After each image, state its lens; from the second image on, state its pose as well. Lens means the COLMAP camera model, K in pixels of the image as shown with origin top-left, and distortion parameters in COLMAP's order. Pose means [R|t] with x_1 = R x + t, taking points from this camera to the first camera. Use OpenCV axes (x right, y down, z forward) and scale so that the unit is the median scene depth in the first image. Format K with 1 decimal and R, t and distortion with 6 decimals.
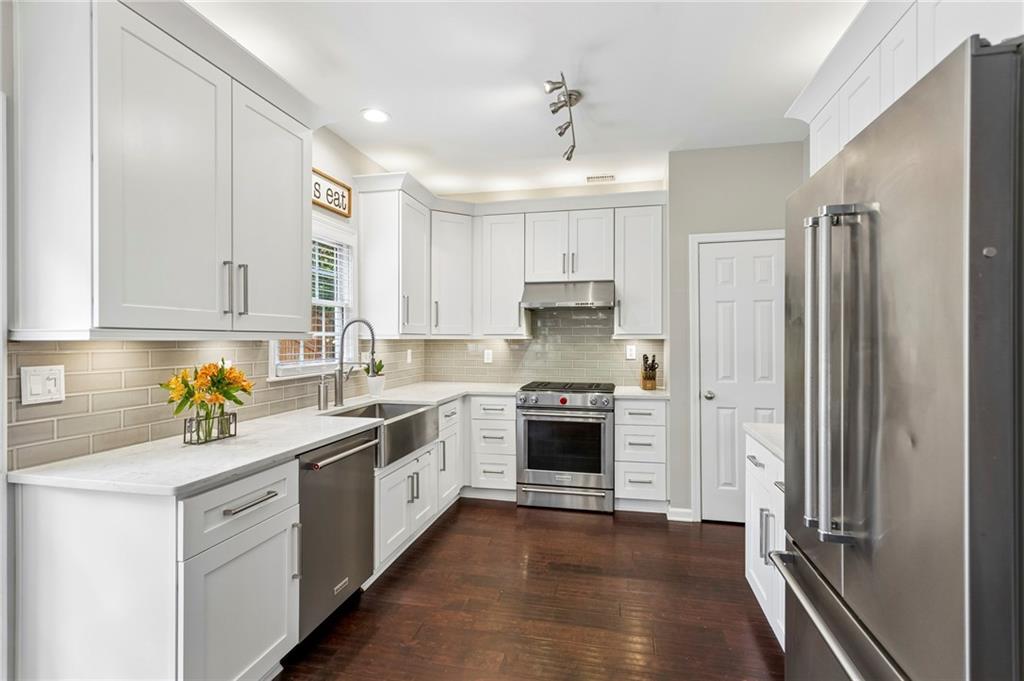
lens RADIAL K [[489.4, 0, 507.9], [0, 489.4, 339.6], [0, 0, 1]] dist [0.001980, -0.001220]
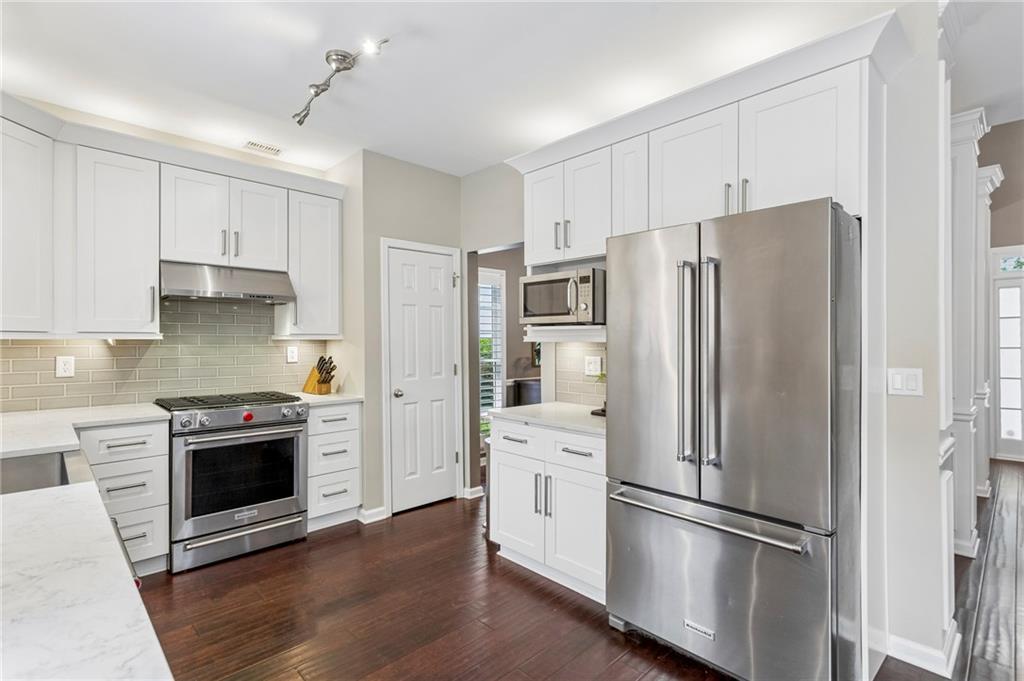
lens RADIAL K [[489.4, 0, 513.4], [0, 489.4, 338.3], [0, 0, 1]] dist [0.001980, -0.001220]
pose [[0.539805, 0.005280, 0.841774, -0.320652], [0.001795, 0.999971, -0.007423, 0.004103], [-0.841788, 0.005518, 0.539780, 0.209023]]
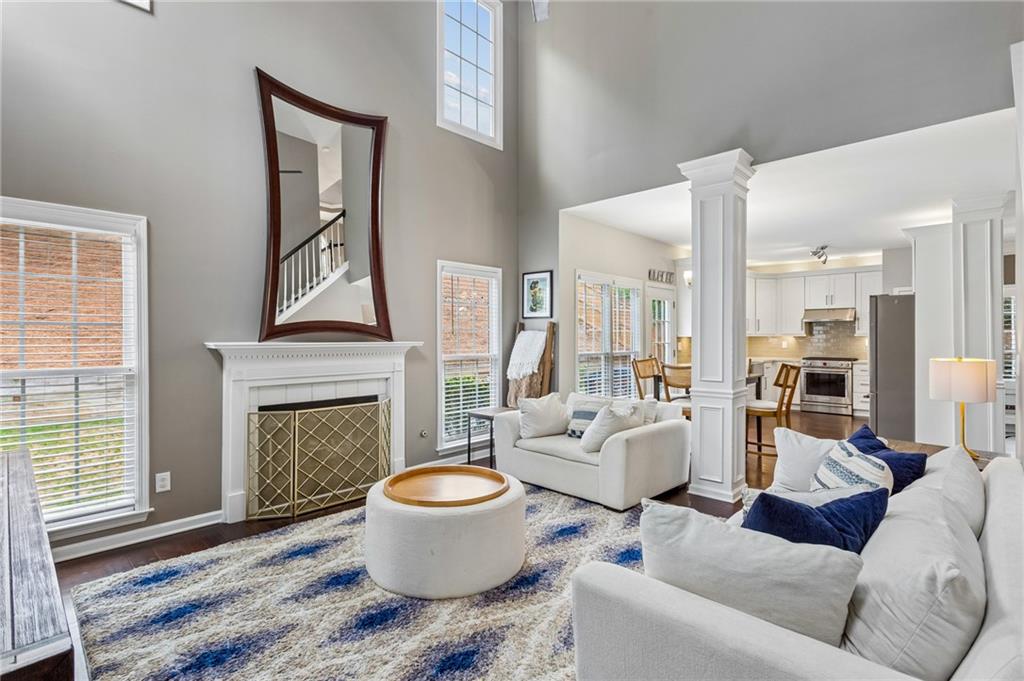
lens RADIAL K [[489.4, 0, 503.2], [0, 489.4, 335.3], [0, 0, 1]] dist [0.001980, -0.001220]
pose [[0.859296, -0.001134, -0.511478, -0.004894], [-0.000030, 0.999997, -0.002269, -0.000502], [0.511479, 0.001965, 0.859293, -1.674448]]
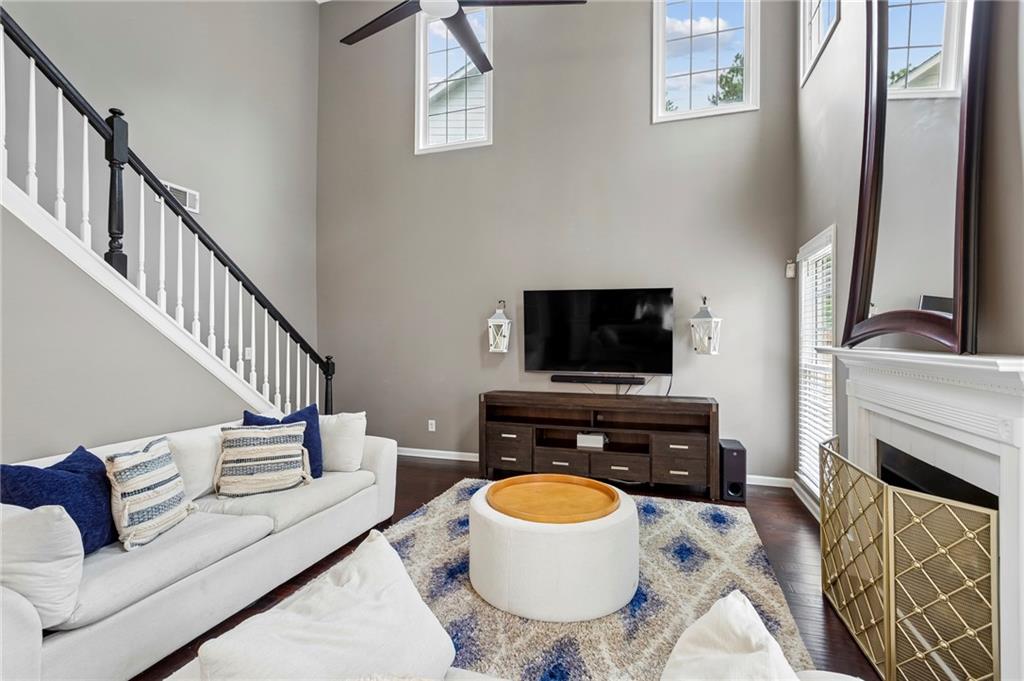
lens RADIAL K [[489.4, 0, 516.4], [0, 489.4, 332.8], [0, 0, 1]] dist [0.001980, -0.001220]
pose [[-0.997617, -0.007705, 0.068565, -0.469883], [-0.008146, 0.999948, -0.006154, -0.004172], [-0.068514, -0.006698, -0.997628, -0.326200]]
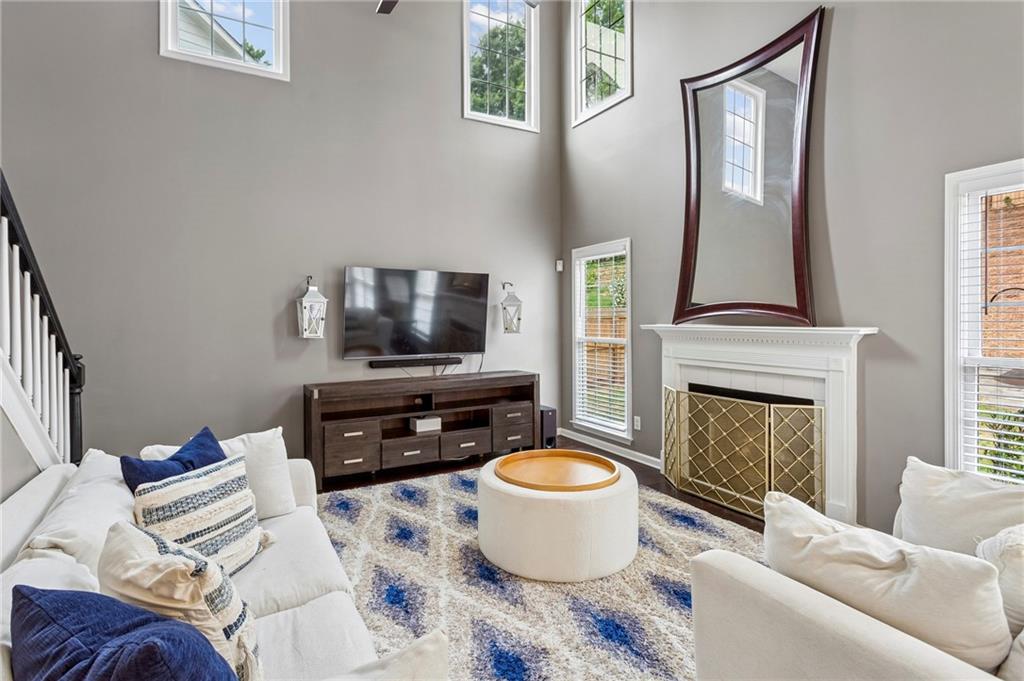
lens RADIAL K [[489.4, 0, 507.0], [0, 489.4, 320.5], [0, 0, 1]] dist [0.001980, -0.001220]
pose [[-0.731847, 0.001599, -0.681468, 0.104318], [0.001805, 0.999998, 0.000408, 0.000650], [0.681467, -0.000932, -0.731848, -0.545944]]
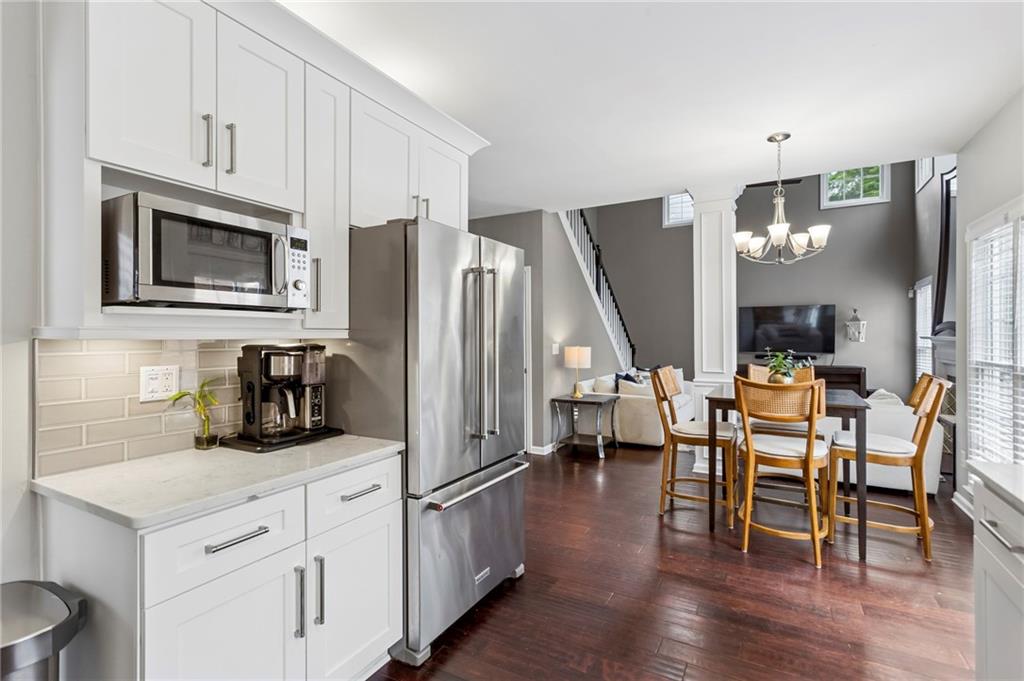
lens RADIAL K [[489.4, 0, 506.6], [0, 489.4, 338.2], [0, 0, 1]] dist [0.001980, -0.001220]
pose [[-0.960768, 0.002012, 0.277347, 0.018761], [0.003976, 0.999971, 0.006517, 0.001293], [-0.277326, 0.007364, -0.960748, 0.909989]]
